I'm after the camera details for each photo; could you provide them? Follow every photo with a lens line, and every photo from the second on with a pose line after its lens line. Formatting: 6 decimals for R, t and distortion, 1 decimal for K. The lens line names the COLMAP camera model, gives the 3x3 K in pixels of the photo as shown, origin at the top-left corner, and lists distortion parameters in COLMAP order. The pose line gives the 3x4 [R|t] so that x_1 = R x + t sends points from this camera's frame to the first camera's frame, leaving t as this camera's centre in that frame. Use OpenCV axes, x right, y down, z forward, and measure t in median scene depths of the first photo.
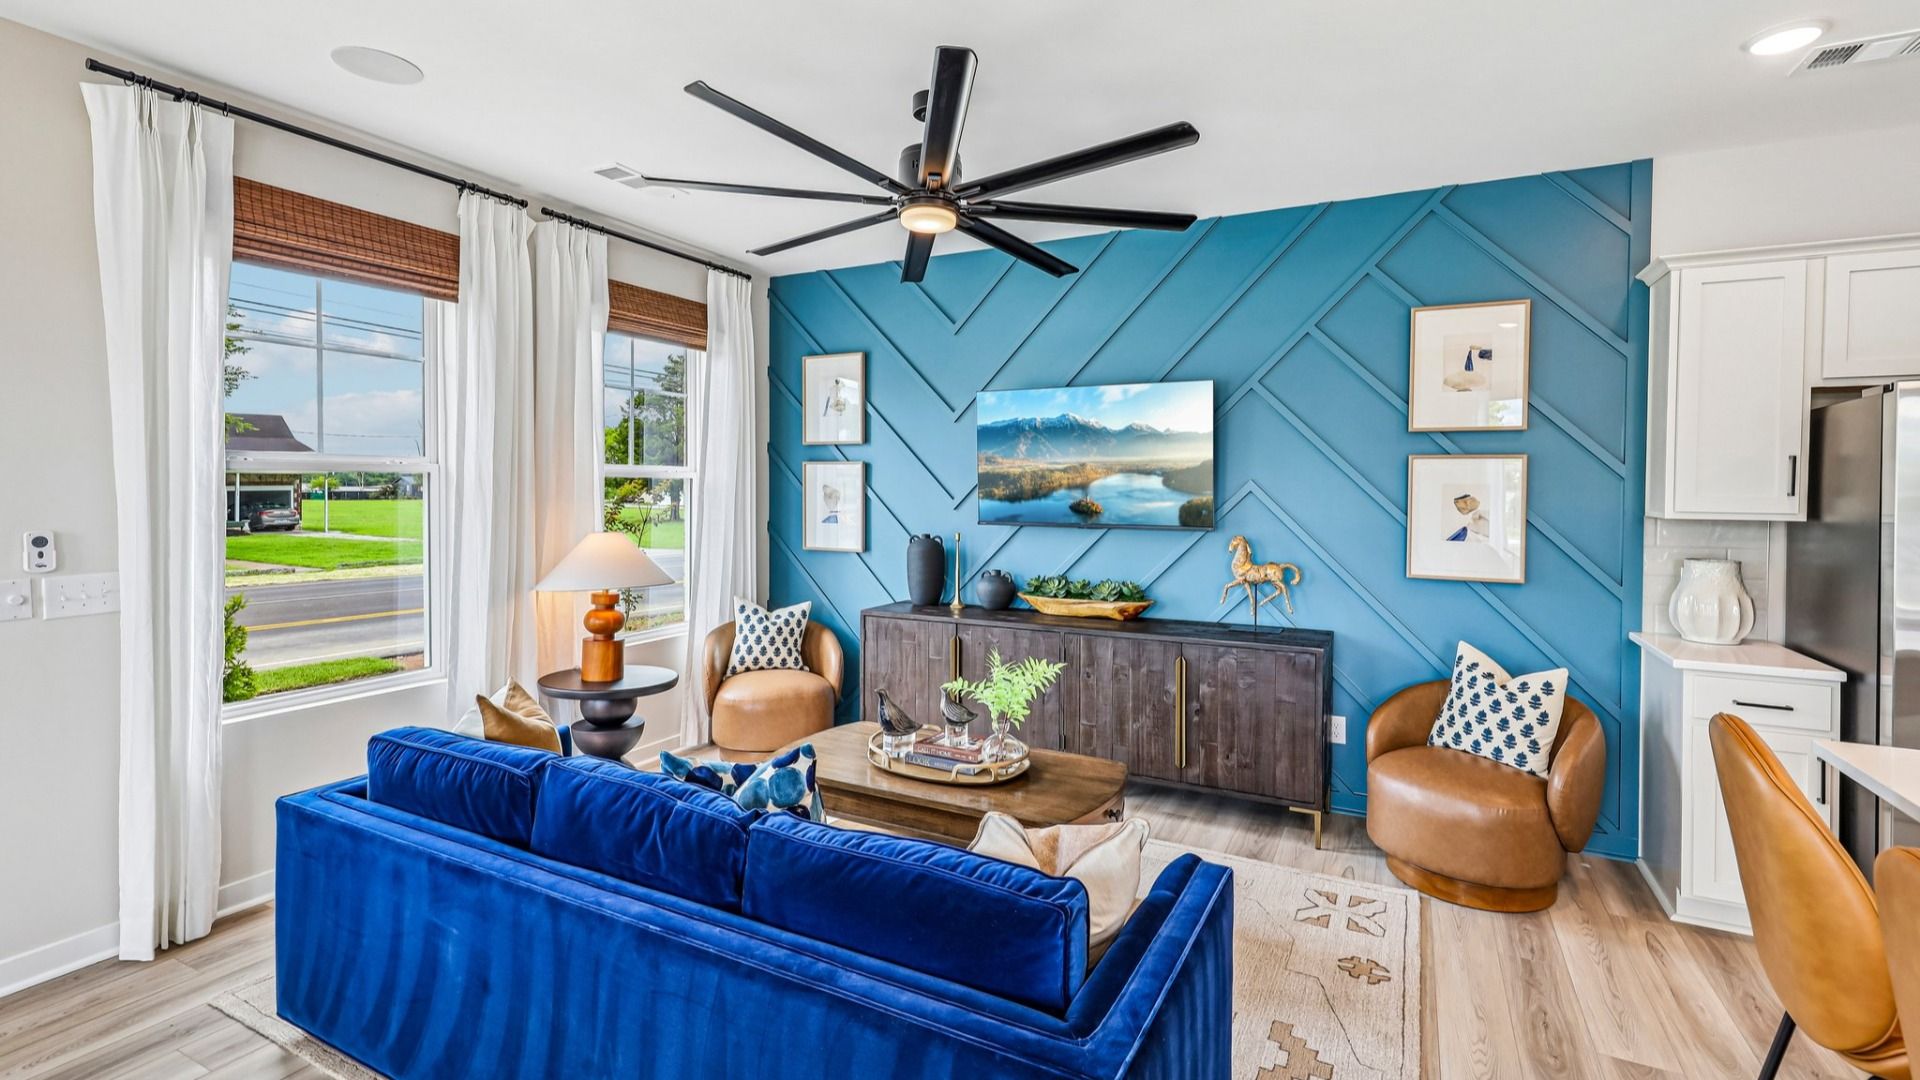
lens RADIAL K [[871.9, 0, 970.3], [0, 871.9, 497.1], [0, 0, 1]] dist [0.003836, -0.000159]
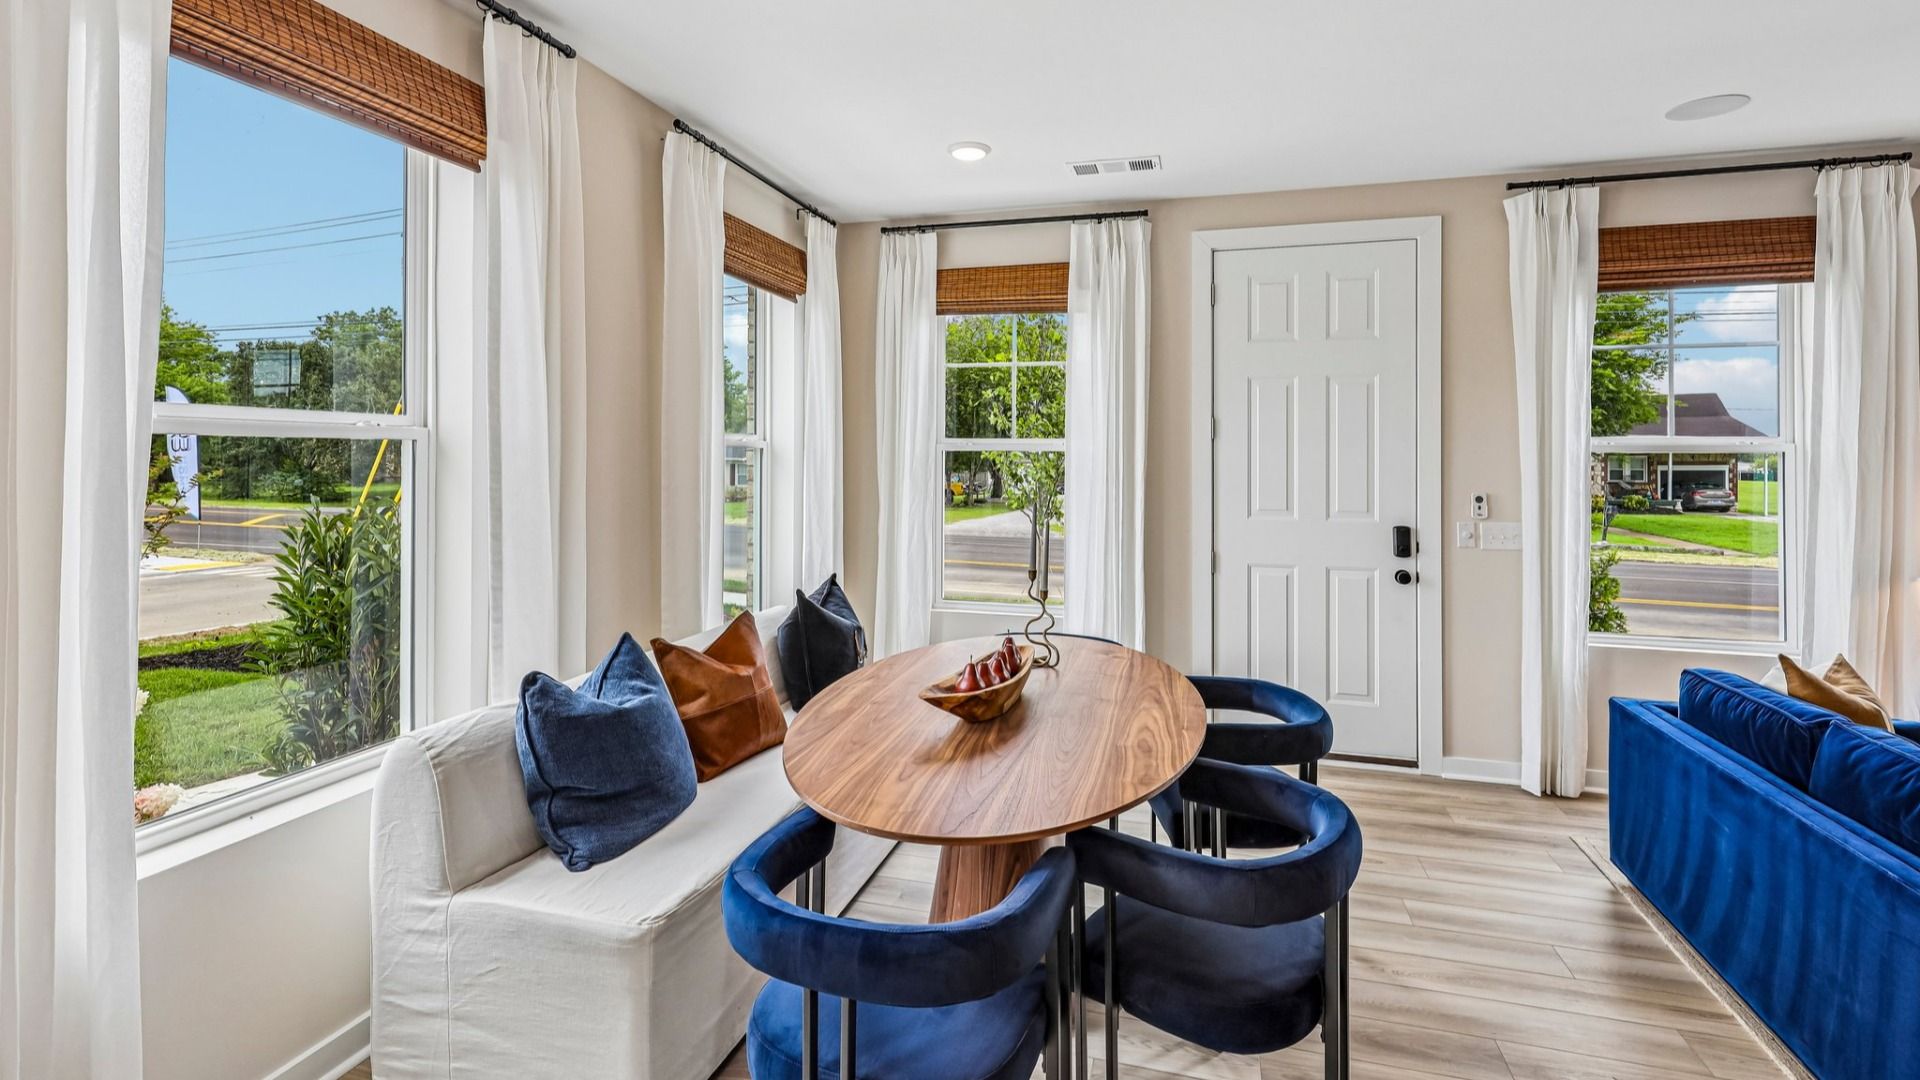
lens RADIAL K [[871.9, 0, 959.0], [0, 871.9, 453.4], [0, 0, 1]] dist [0.003836, -0.000159]
pose [[0.187233, -0.010945, -0.982254, 0.300485], [-0.015345, 0.999783, -0.014065, 0.004124], [0.982196, 0.017706, 0.187025, -0.210111]]
